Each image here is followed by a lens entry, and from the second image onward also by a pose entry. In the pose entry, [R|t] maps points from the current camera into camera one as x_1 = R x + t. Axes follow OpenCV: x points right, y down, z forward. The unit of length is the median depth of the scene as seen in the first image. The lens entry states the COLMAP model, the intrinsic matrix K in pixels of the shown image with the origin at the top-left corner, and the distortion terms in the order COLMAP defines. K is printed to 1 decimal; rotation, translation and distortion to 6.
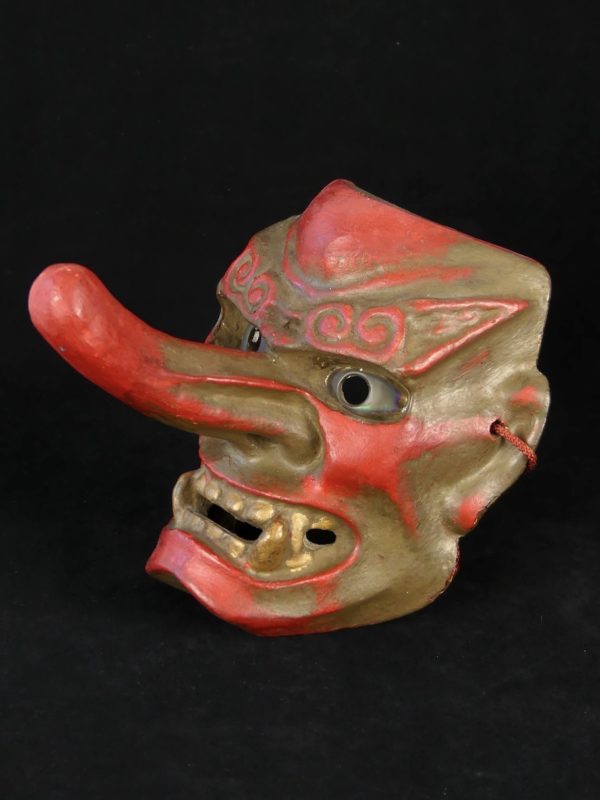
lens RADIAL K [[2786.3, 0, 298.5], [0, 2786.3, 400.7], [0, 0, 1]] dist [-0.236111, 0.000000]
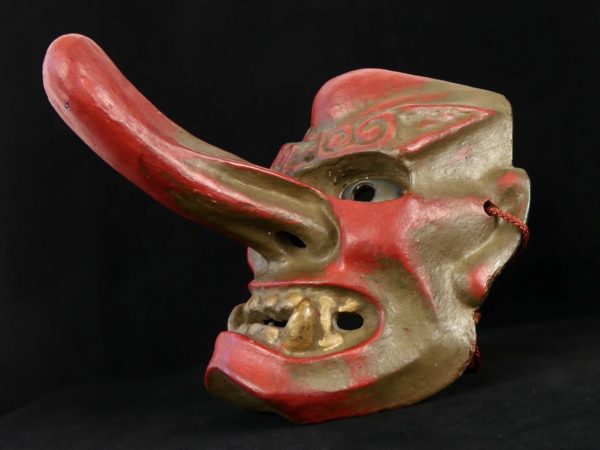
lens RADIAL K [[717.1, 0, 335.0], [0, 717.1, 221.9], [0, 0, 1]] dist [-0.057517, 0.000000]
pose [[0.989258, -0.135371, -0.055174, 0.023596], [0.097529, 0.892339, -0.440703, 0.139764], [0.108892, 0.430588, 0.895956, 0.732255]]
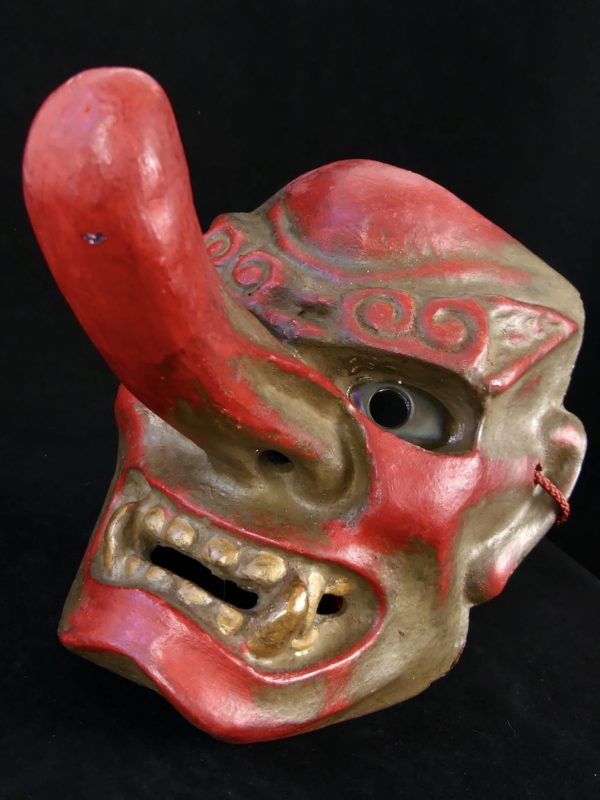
lens RADIAL K [[956.1, 0, 274.9], [0, 956.1, 374.0], [0, 0, 1]] dist [-0.057517, 0.000000]
pose [[0.912306, 0.116256, 0.392660, -0.110453], [-0.070532, 0.989135, -0.128983, 0.022509], [-0.403389, 0.089977, 0.910594, 0.778475]]
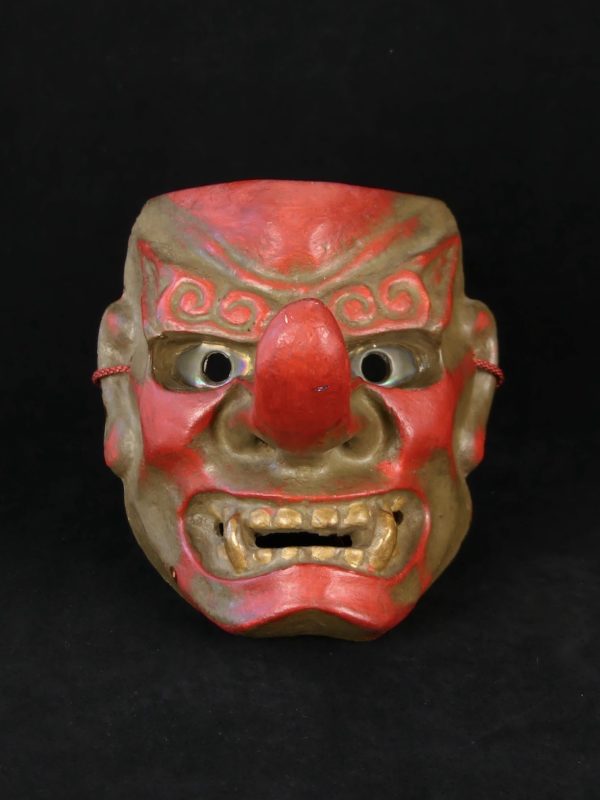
lens RADIAL K [[2786.3, 0, 300.0], [0, 2786.3, 400.2], [0, 0, 1]] dist [-0.236111, 0.000000]
pose [[0.654198, -0.317101, 0.686638, -0.682239], [0.328657, 0.936855, 0.119525, -0.120333], [-0.681182, 0.147475, 0.717107, 0.310829]]
